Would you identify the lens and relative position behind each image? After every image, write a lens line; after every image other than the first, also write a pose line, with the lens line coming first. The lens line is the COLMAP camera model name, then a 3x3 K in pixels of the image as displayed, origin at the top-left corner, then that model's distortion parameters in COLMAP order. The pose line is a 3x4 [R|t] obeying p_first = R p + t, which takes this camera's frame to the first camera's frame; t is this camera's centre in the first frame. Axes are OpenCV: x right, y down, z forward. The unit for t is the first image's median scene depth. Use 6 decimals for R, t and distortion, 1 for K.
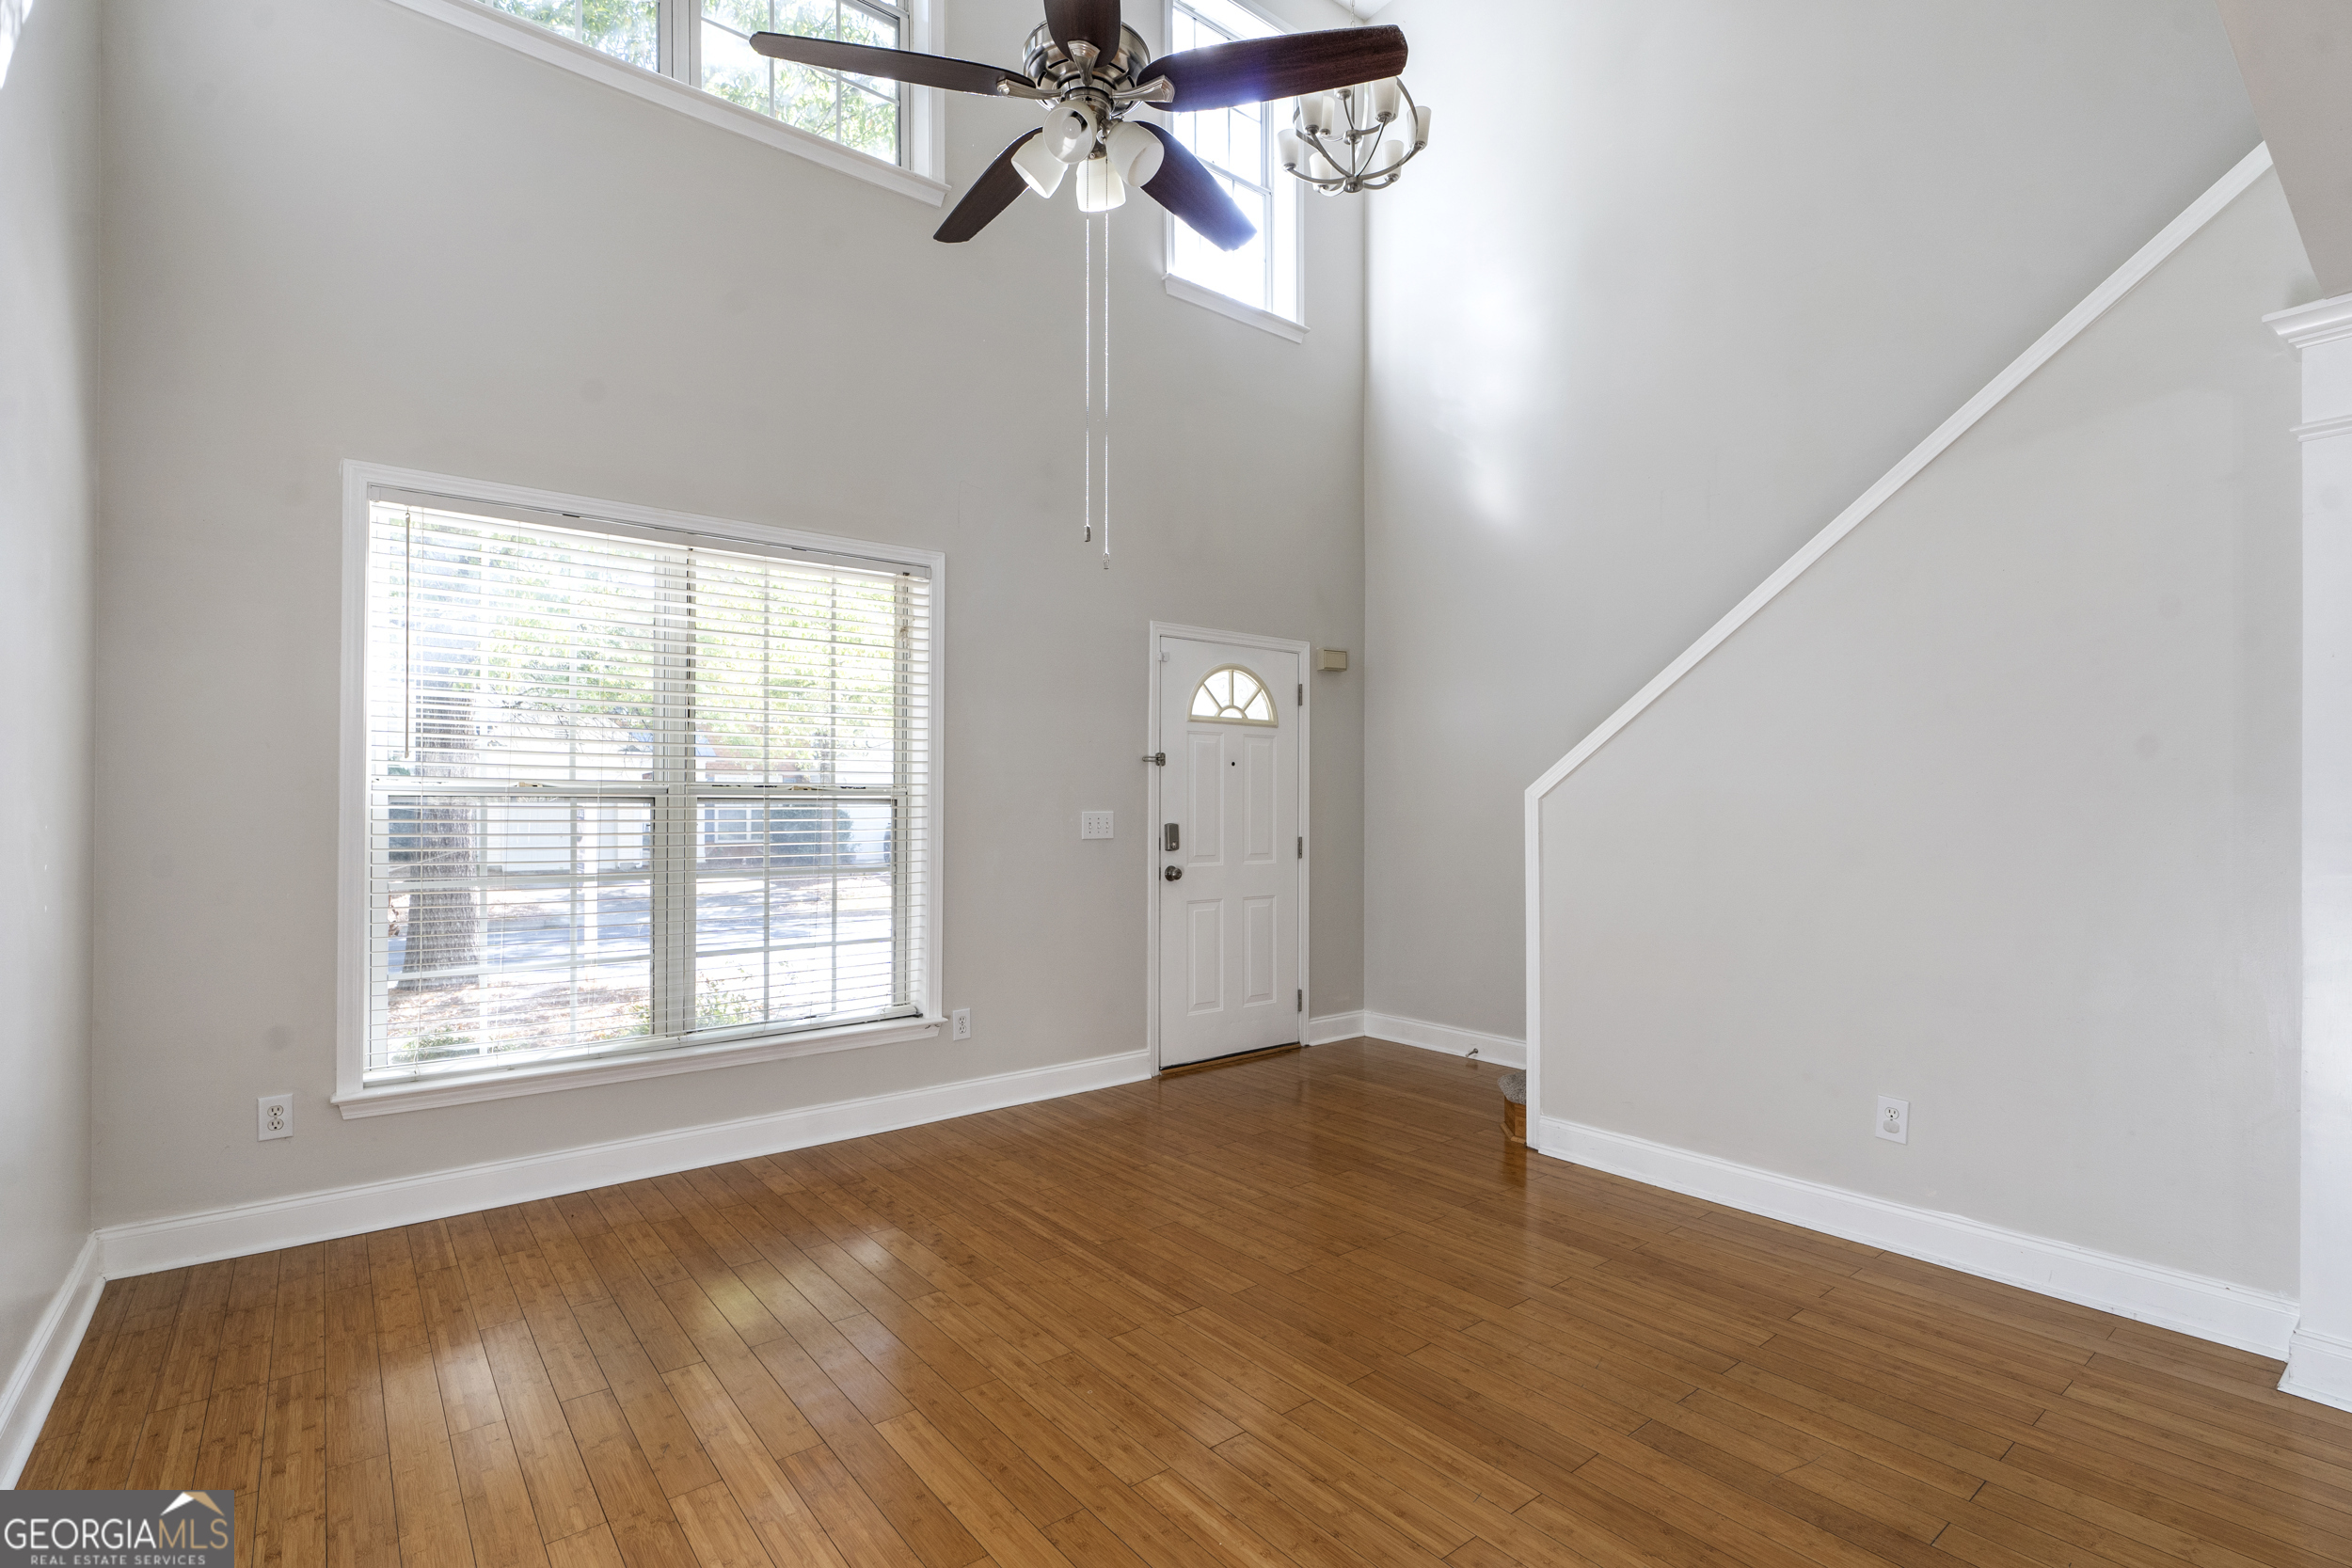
lens RADIAL K [[1067.2, 0, 1177.2], [0, 1067.2, 793.5], [0, 0, 1]] dist [-0.000731, 0.000590]
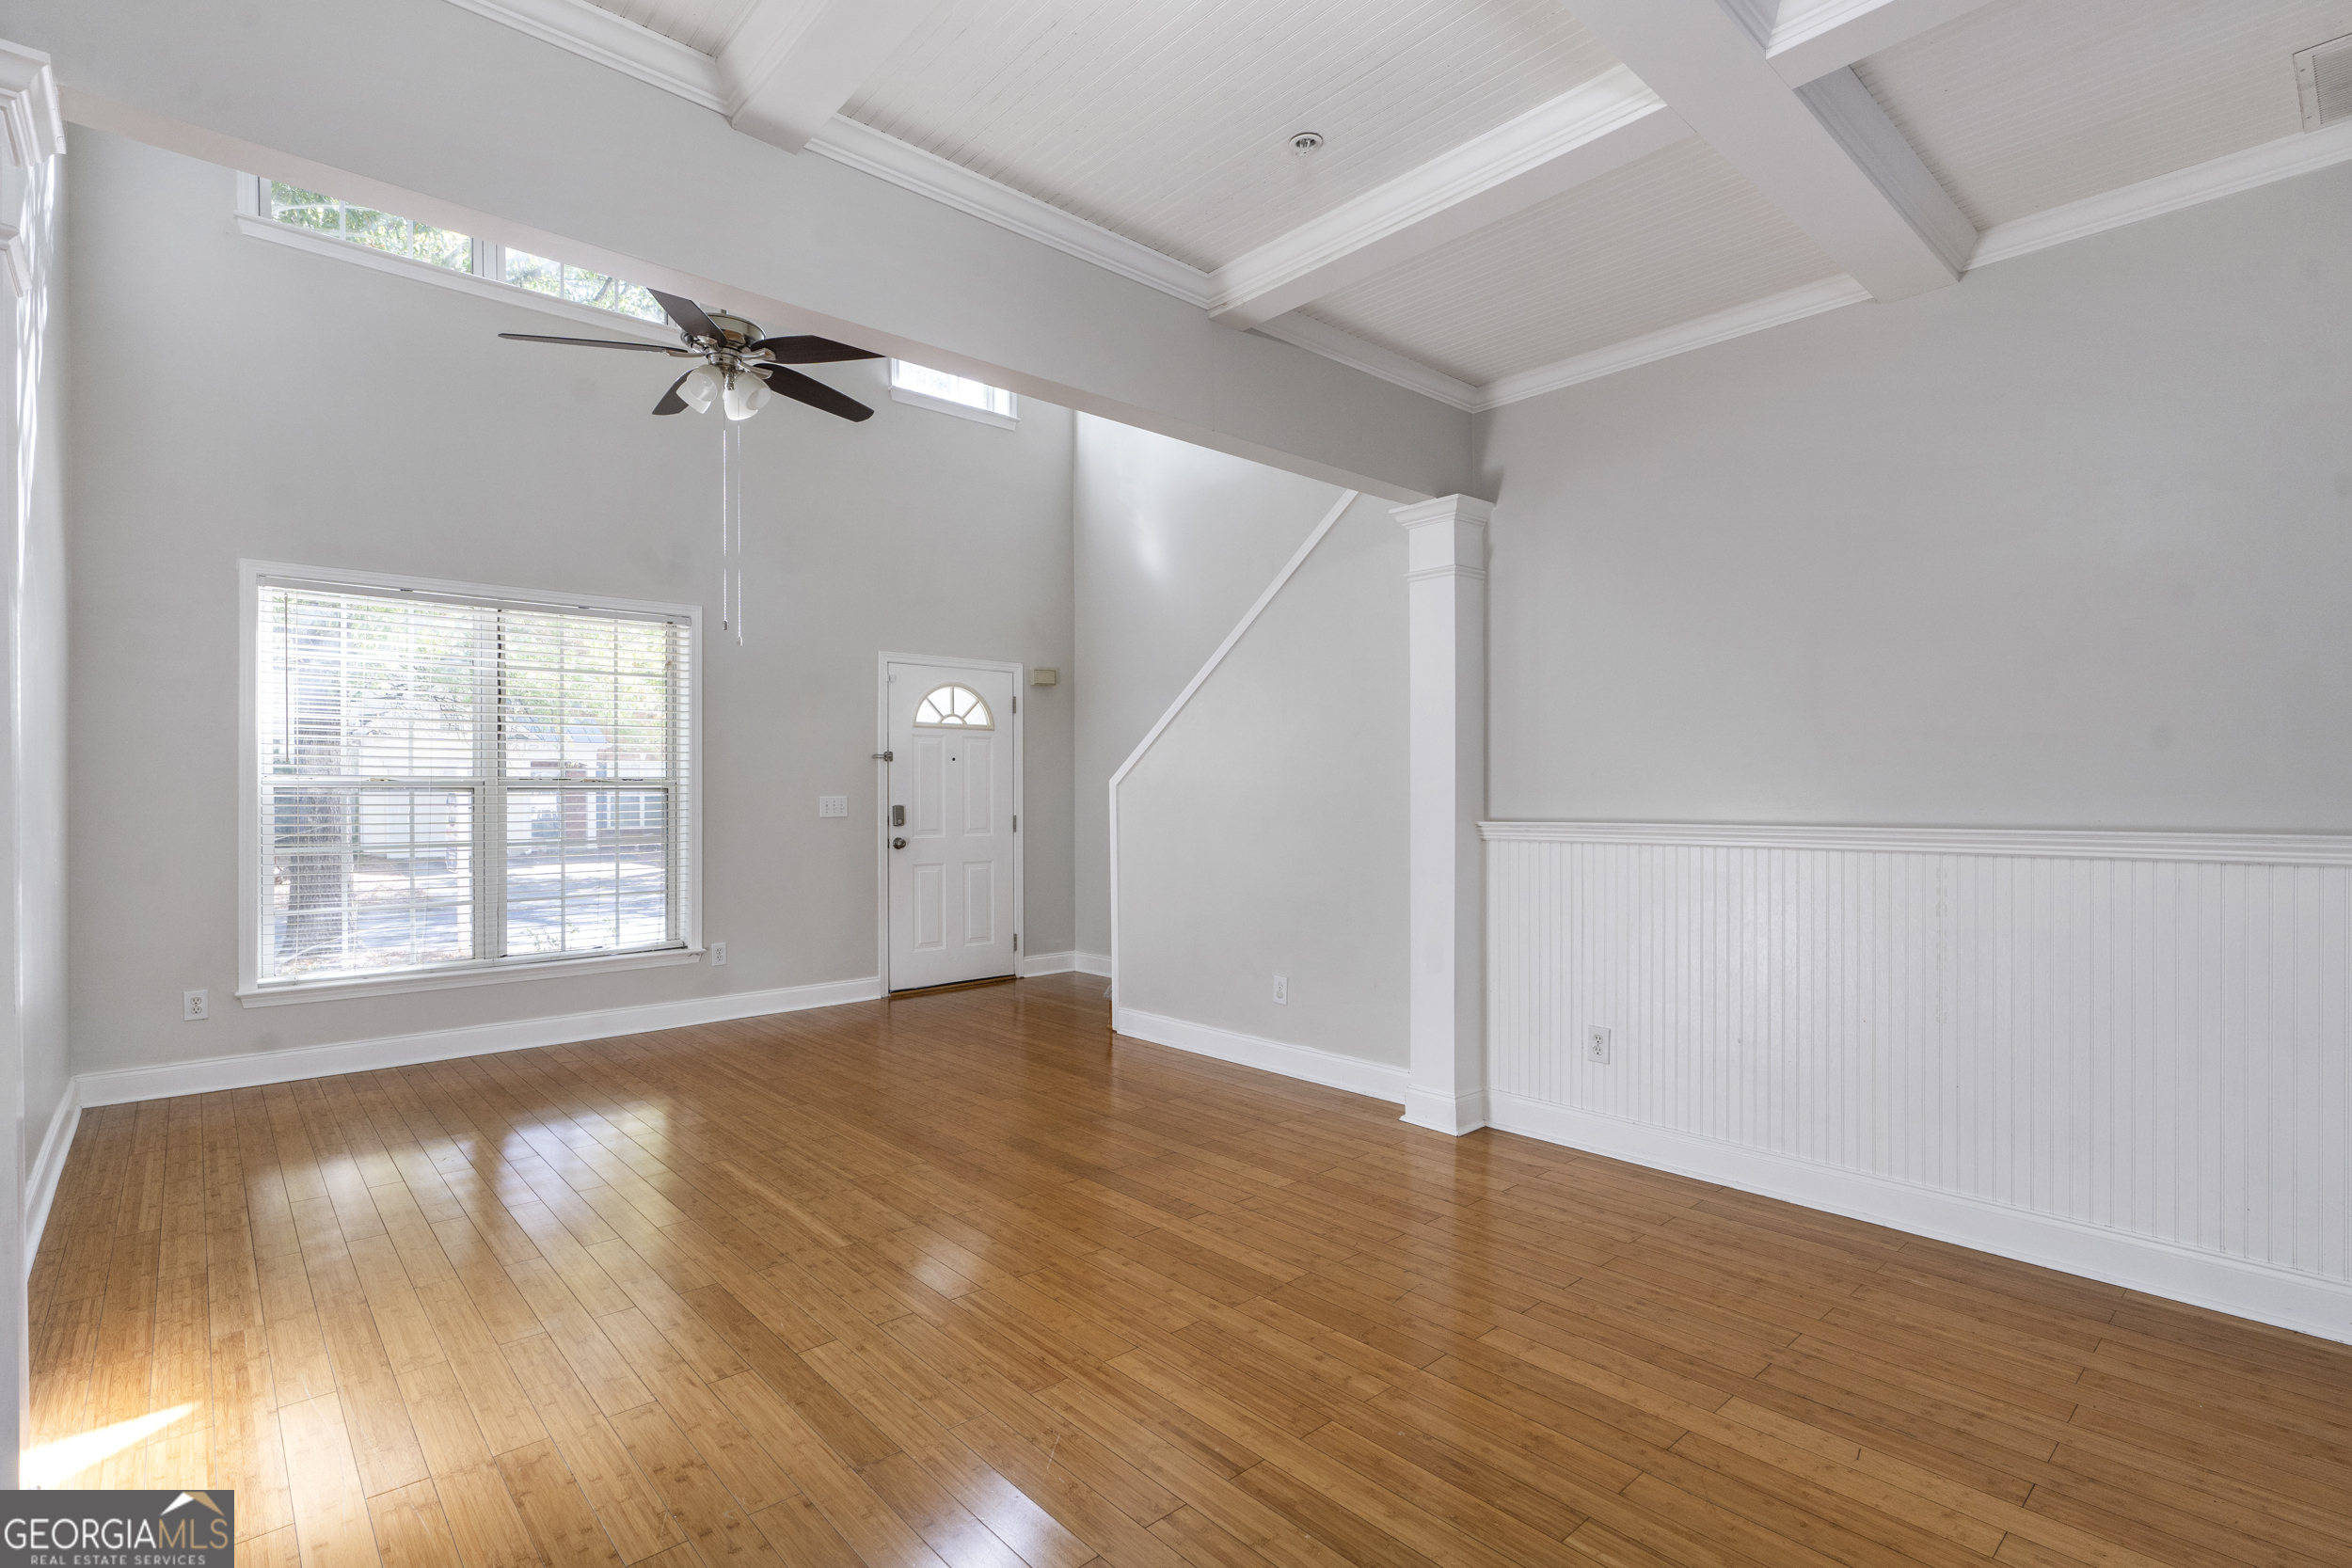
lens RADIAL K [[1091.7, 0, 1176.0], [0, 1091.7, 784.0], [0, 0, 1]] dist [0.004701, 0.000721]
pose [[0.998492, -0.004914, 0.054684, 0.308508], [0.004601, 0.999972, 0.005855, -0.005187], [-0.054711, -0.005595, 0.998487, -0.423647]]
